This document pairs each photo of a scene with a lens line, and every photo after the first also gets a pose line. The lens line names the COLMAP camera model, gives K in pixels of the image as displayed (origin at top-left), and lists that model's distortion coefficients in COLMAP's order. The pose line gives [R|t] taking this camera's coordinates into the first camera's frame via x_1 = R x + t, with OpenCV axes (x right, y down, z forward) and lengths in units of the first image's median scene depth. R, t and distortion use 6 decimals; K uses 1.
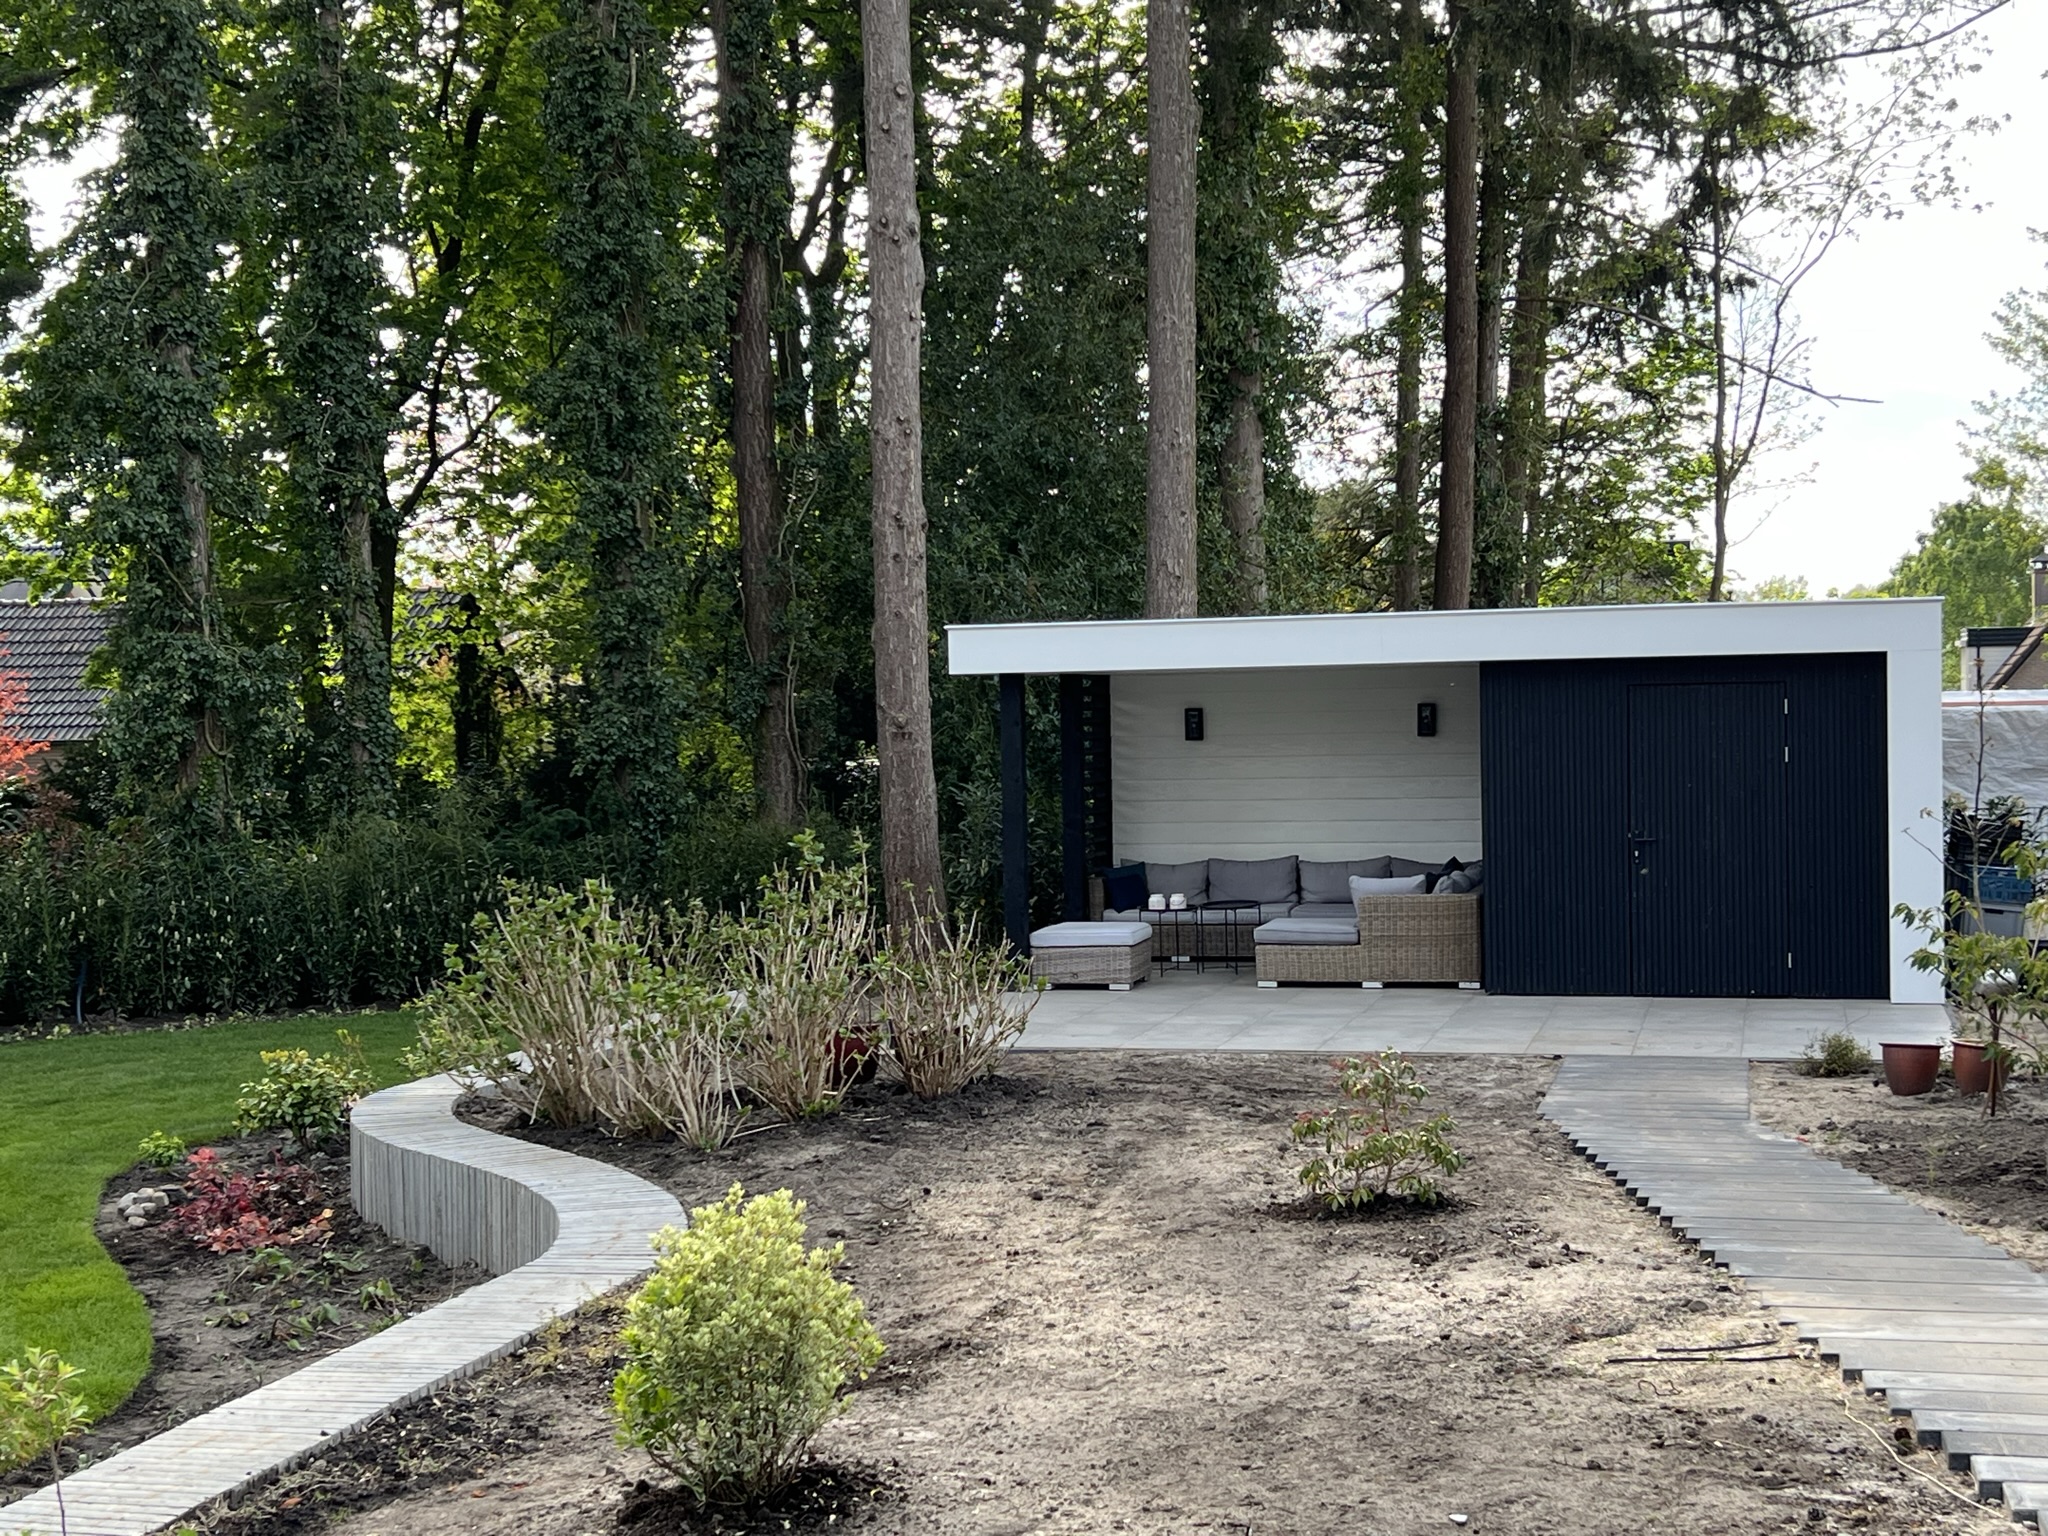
lens RADIAL K [[2884.3, 0, 1000.1], [0, 2884.3, 764.7], [0, 0, 1]] dist [0.110480, 0.006496]
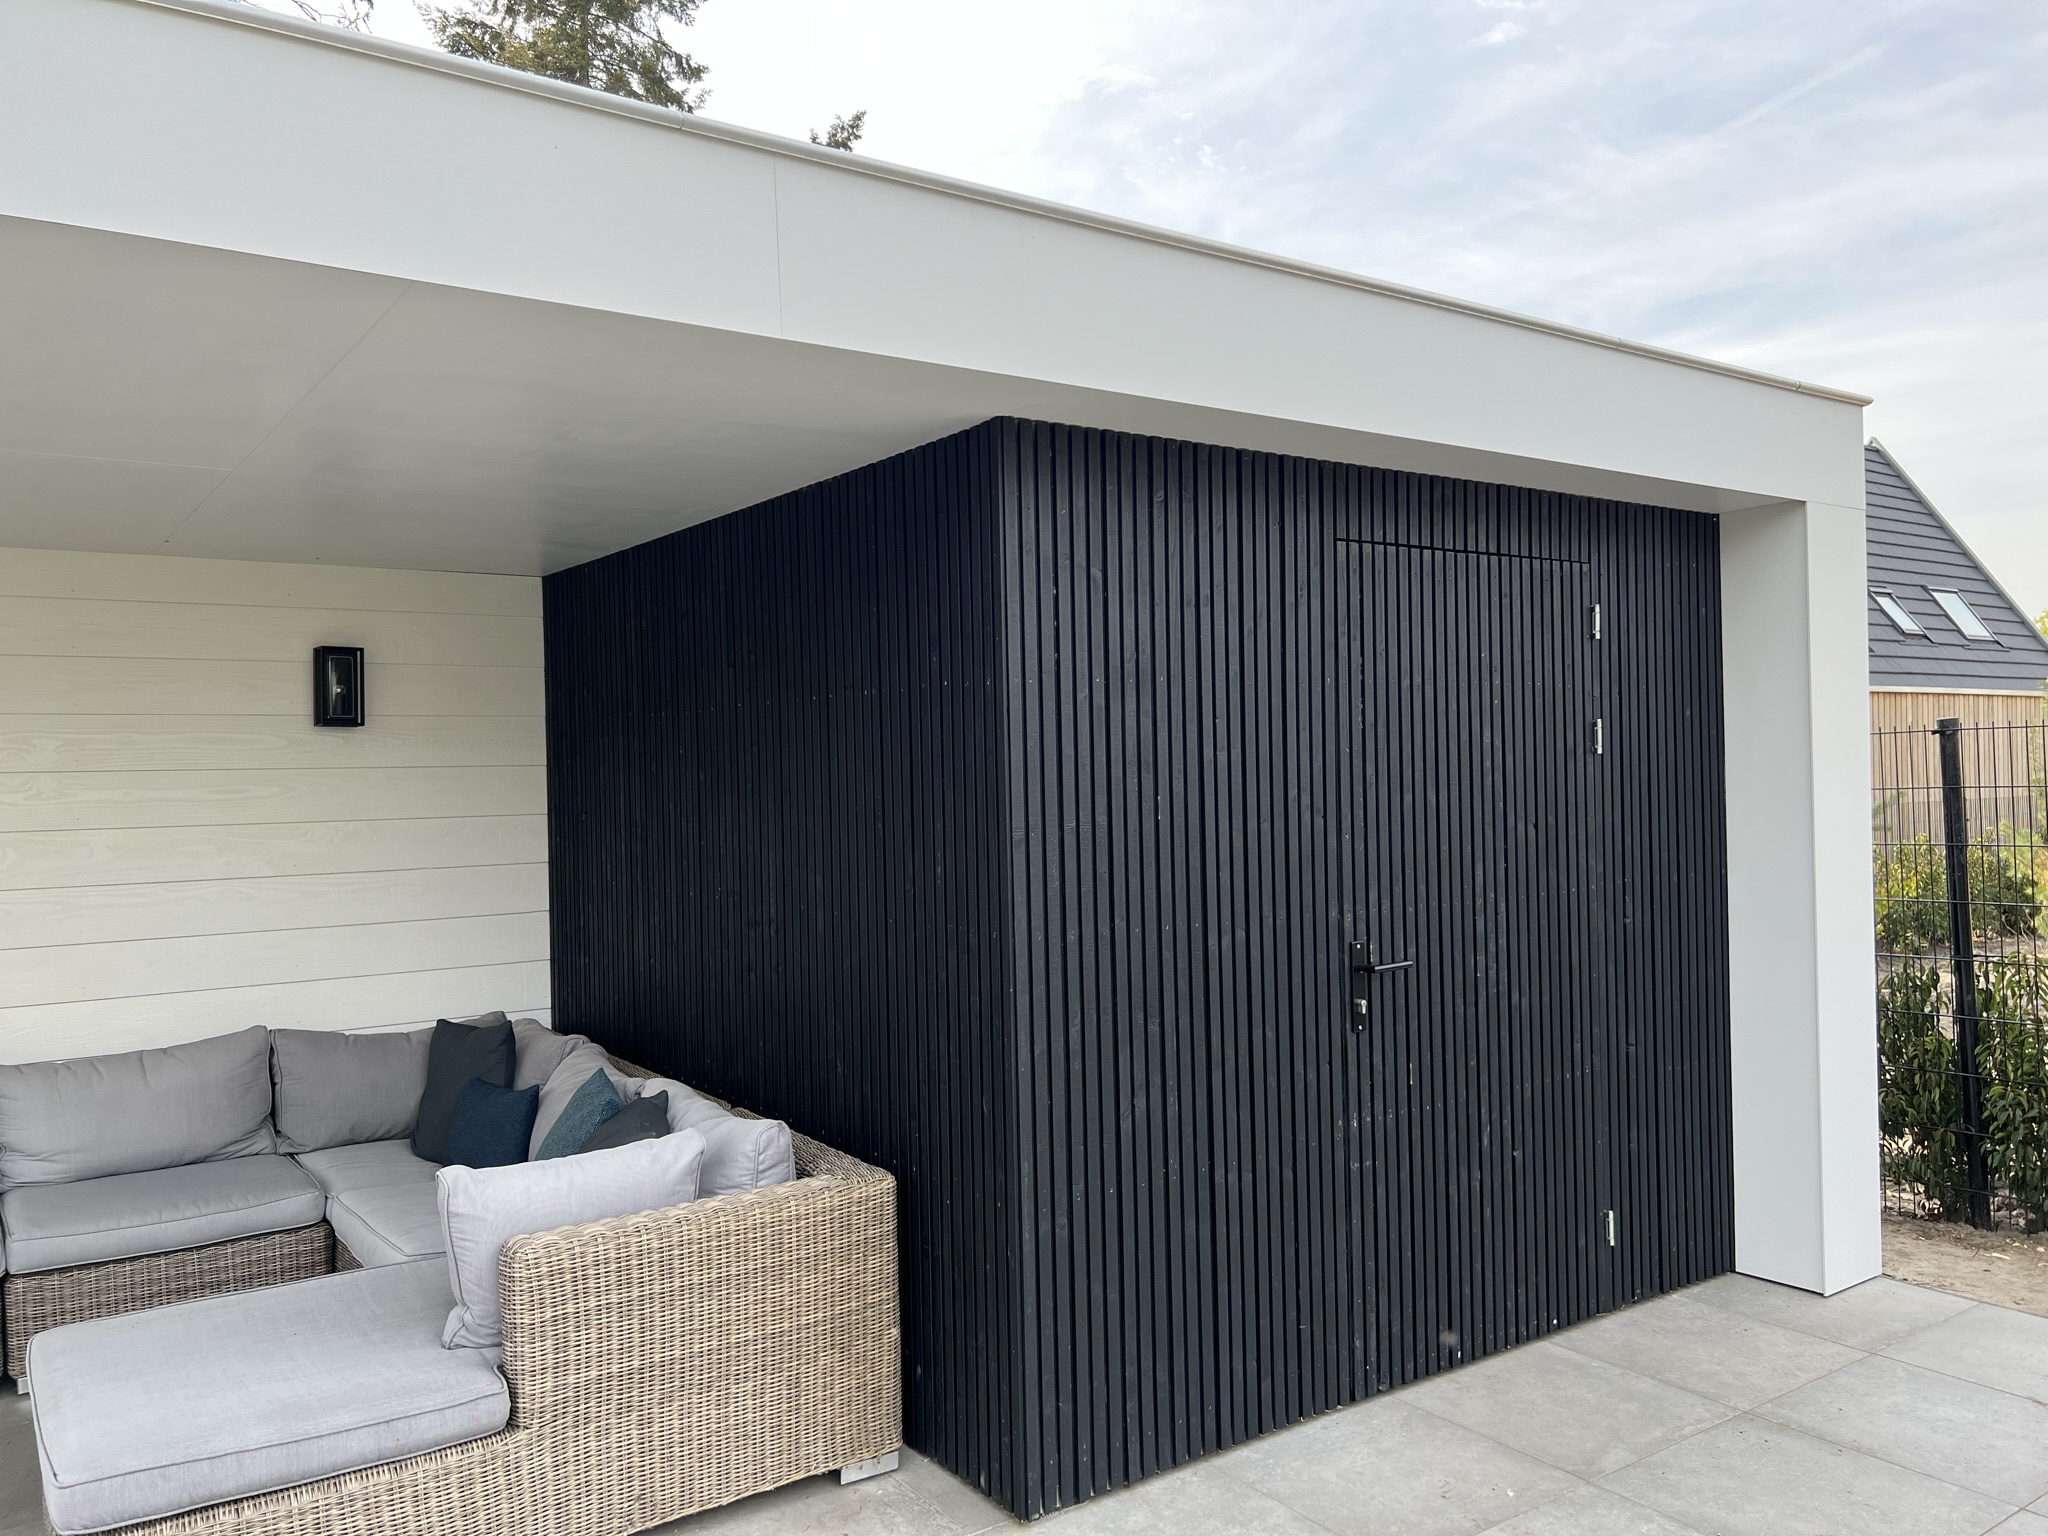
lens RADIAL K [[1532.2, 0, 1029.4], [0, 1532.2, 792.1], [0, 0, 1]] dist [0.053203, -0.064527]
pose [[0.636955, -0.002879, 0.770896, 0.033611], [0.022330, 0.999642, -0.014717, 0.004421], [-0.770578, 0.026588, 0.636791, 0.671735]]
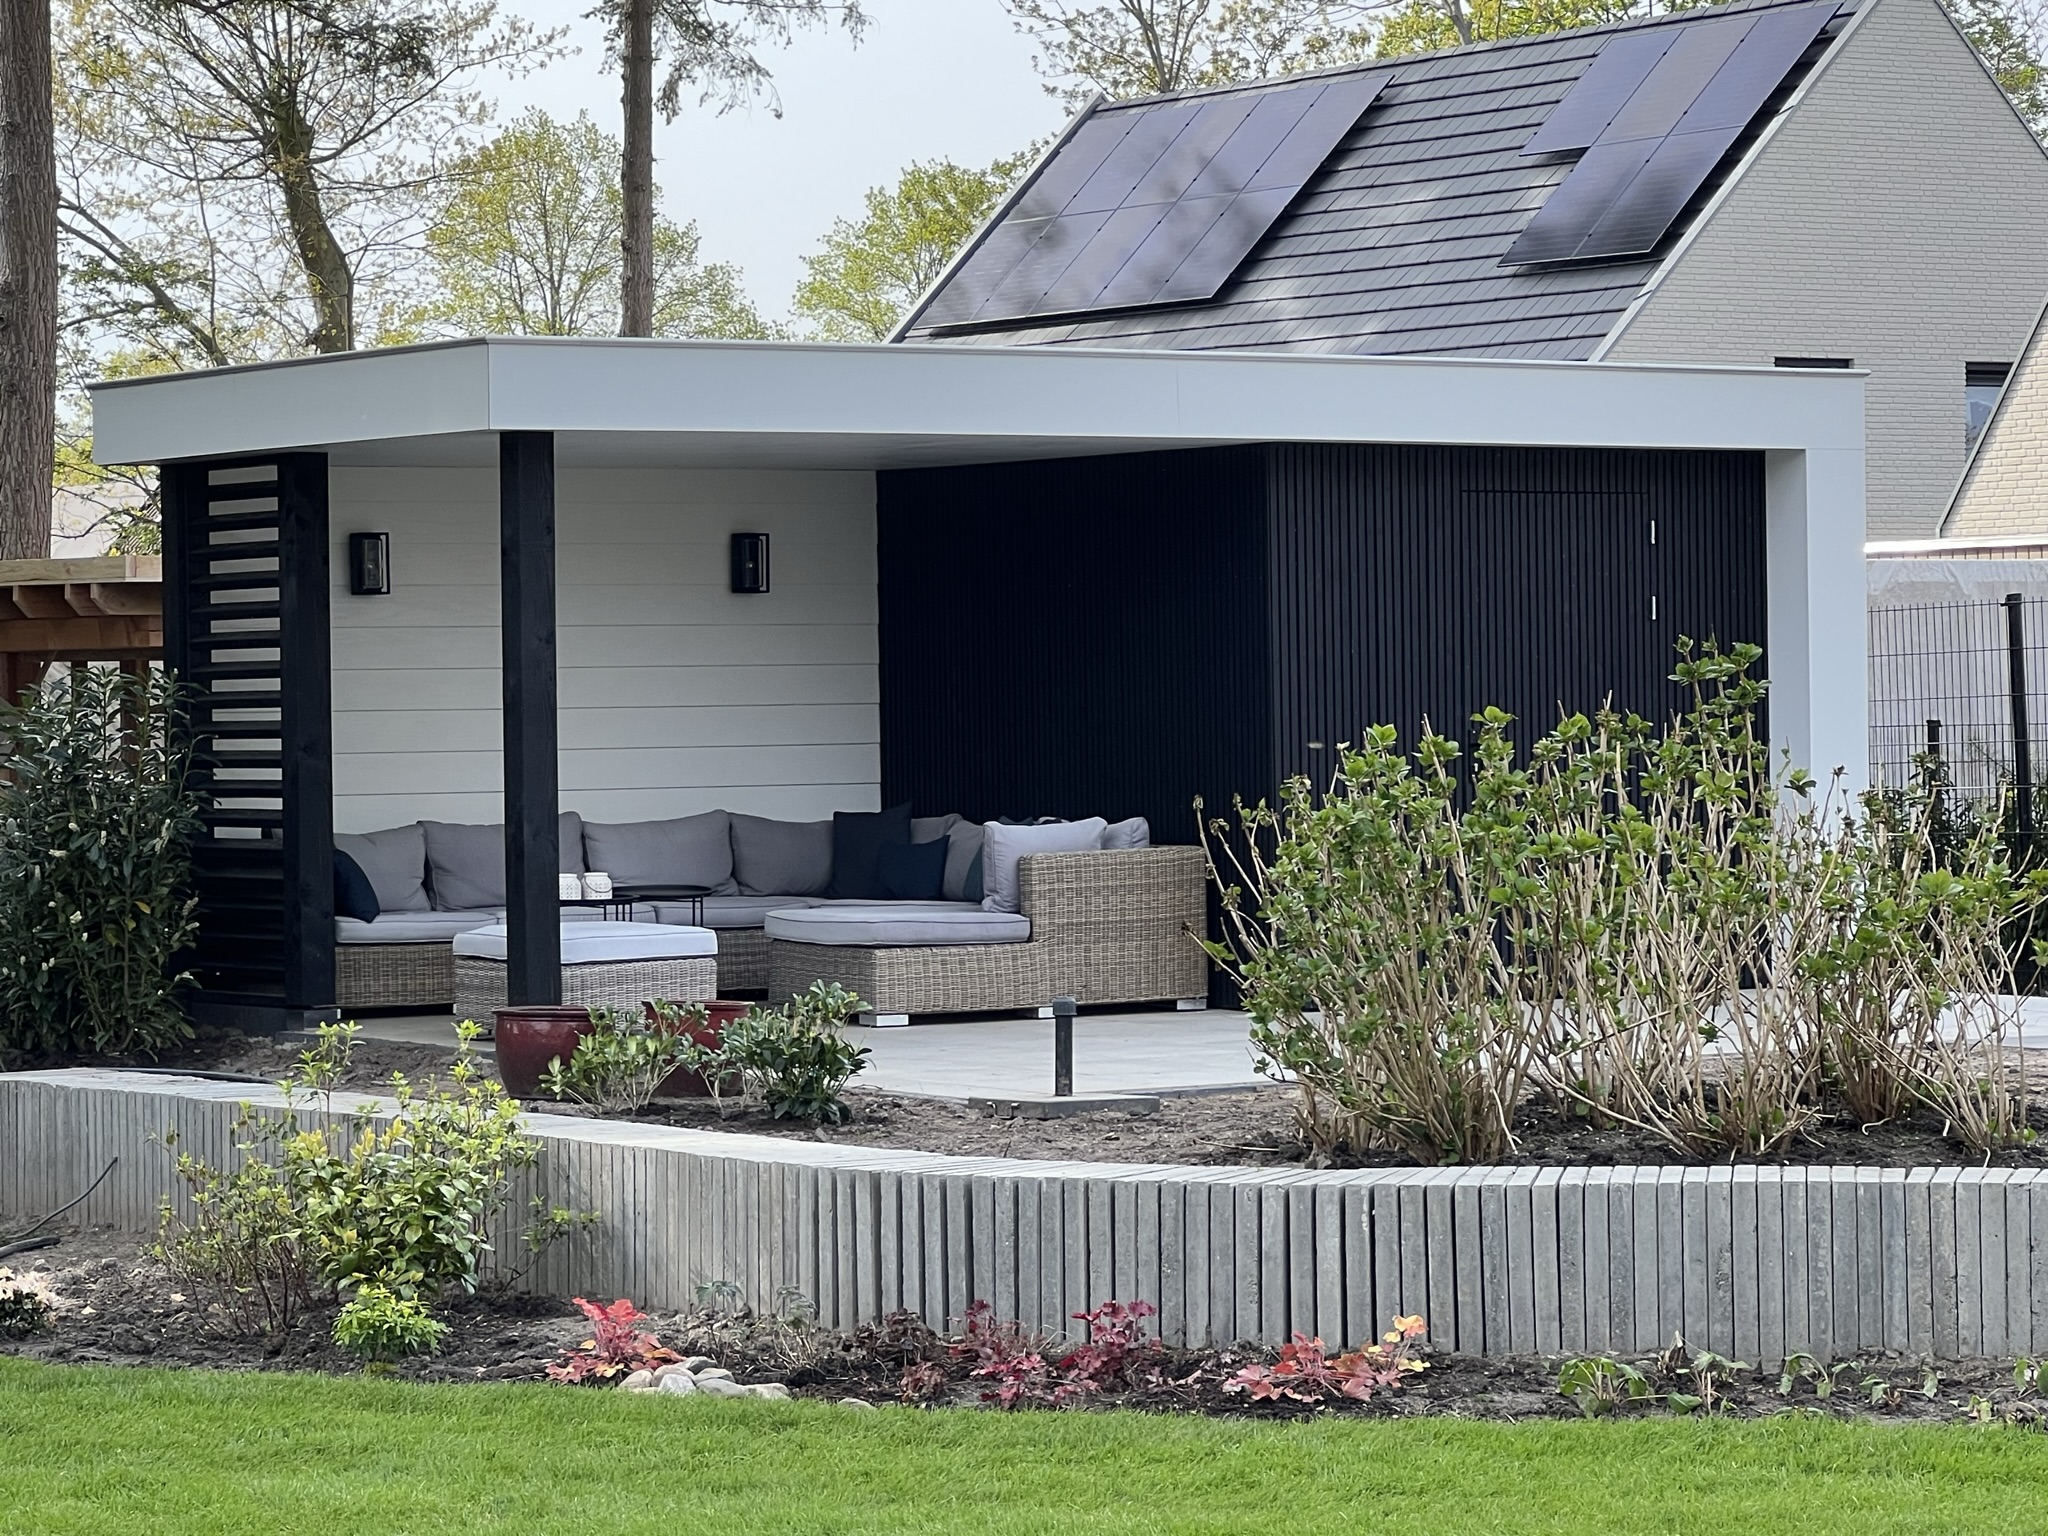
lens RADIAL K [[5951.3, 0, 1024.0], [0, 5951.3, 768.0], [0, 0, 1]] dist [-0.202696, 6.754592]
pose [[0.655298, 0.002326, 0.755366, -0.578026], [0.015071, 0.999756, -0.016153, 0.036522], [-0.755220, 0.021969, 0.655103, 0.189378]]
